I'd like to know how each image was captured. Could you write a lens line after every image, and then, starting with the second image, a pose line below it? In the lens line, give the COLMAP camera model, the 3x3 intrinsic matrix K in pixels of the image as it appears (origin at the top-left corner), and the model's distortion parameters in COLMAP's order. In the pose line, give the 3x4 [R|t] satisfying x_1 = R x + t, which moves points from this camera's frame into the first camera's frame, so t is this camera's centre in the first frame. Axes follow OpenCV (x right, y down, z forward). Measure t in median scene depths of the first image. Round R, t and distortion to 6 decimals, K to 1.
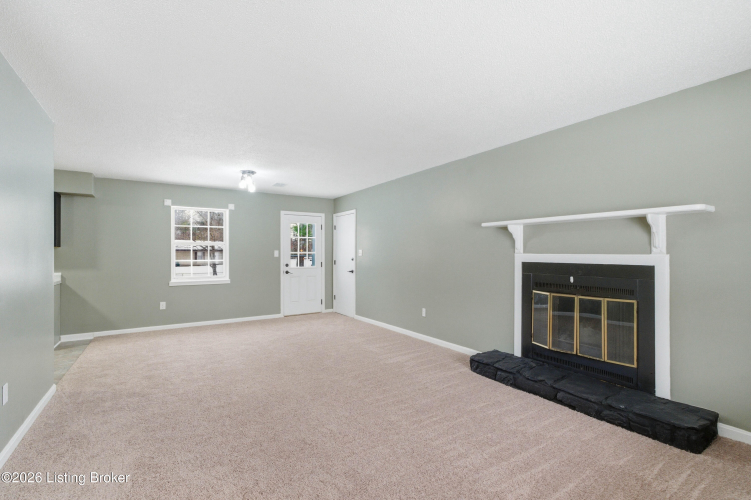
lens RADIAL K [[341.5, 0, 379.1], [0, 341.5, 252.6], [0, 0, 1]] dist [-0.000262, 0.003626]
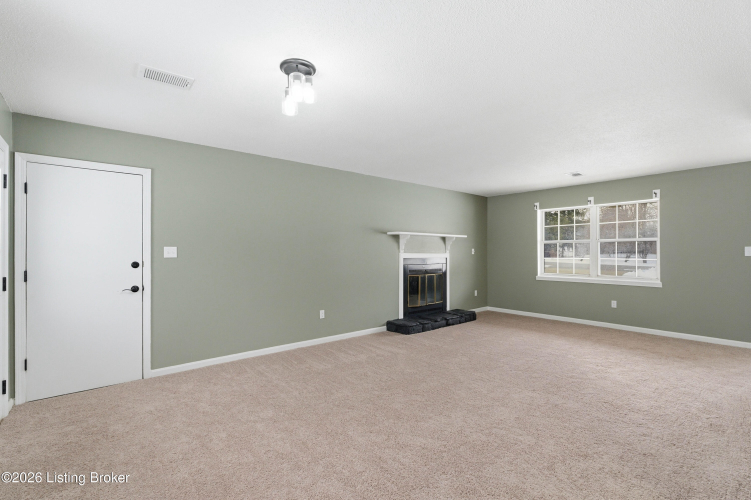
lens RADIAL K [[341.5, 0, 374.0], [0, 341.5, 252.1], [0, 0, 1]] dist [-0.000262, 0.003626]
pose [[-0.102468, 0.003758, 0.994729, -0.813718], [0.000900, 0.999993, -0.003685, 0.003241], [-0.994736, 0.000518, -0.102471, 0.918217]]
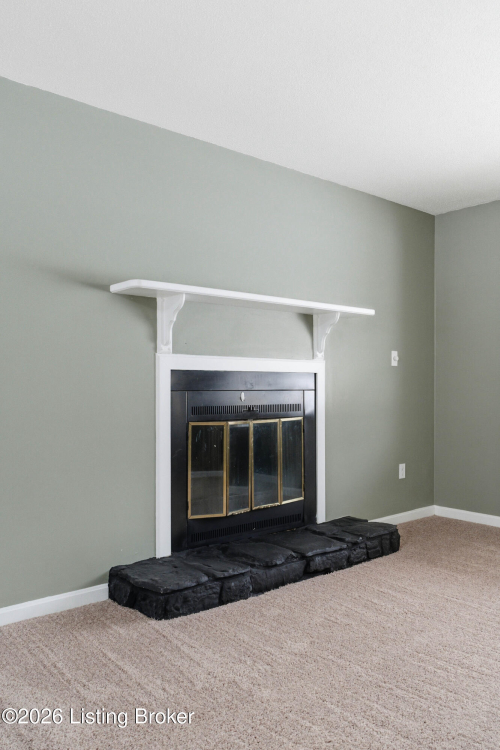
lens RADIAL K [[597.3, 0, 247.8], [0, 597.3, 395.4], [0, 0, 1]] dist [0.000140, 0.002599]
pose [[-0.111565, -0.016584, 0.993619, -0.345590], [0.001326, 0.999857, 0.016837, 0.035581], [-0.993756, 0.003196, -0.111527, 0.696841]]
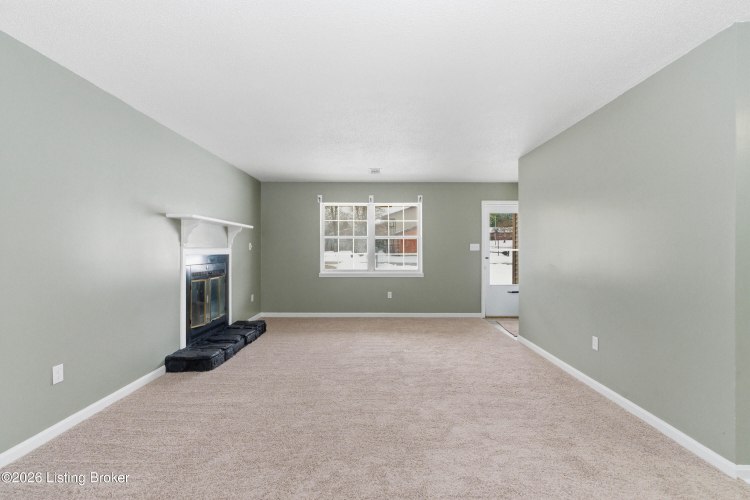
lens RADIAL K [[360.5, 0, 377.0], [0, 360.5, 254.5], [0, 0, 1]] dist [0.002703, -0.000114]
pose [[-0.834044, -0.007388, 0.551649, -0.473194], [-0.001471, 0.999937, 0.011168, 0.008568], [-0.551696, 0.008503, -0.834002, 1.124947]]
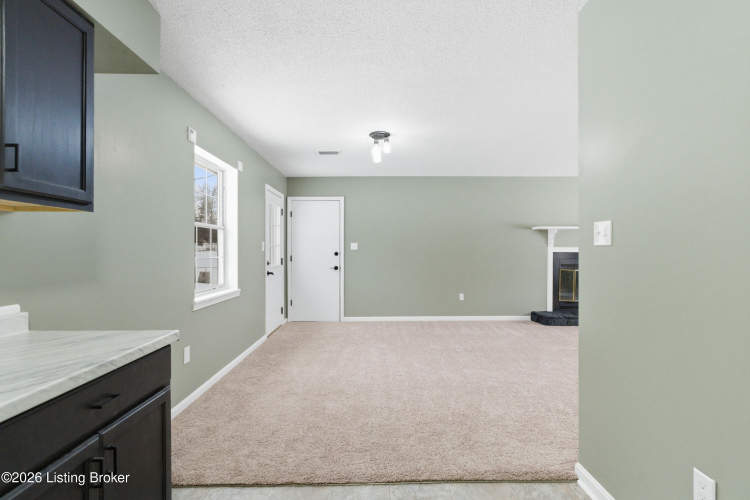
lens RADIAL K [[341.0, 0, 374.7], [0, 341.0, 251.7], [0, 0, 1]] dist [-0.000262, 0.003626]
pose [[0.541207, -0.002291, 0.840887, -0.988547], [-0.001874, 0.999991, 0.003930, 0.013711], [-0.840888, -0.003703, 0.541197, 0.591189]]
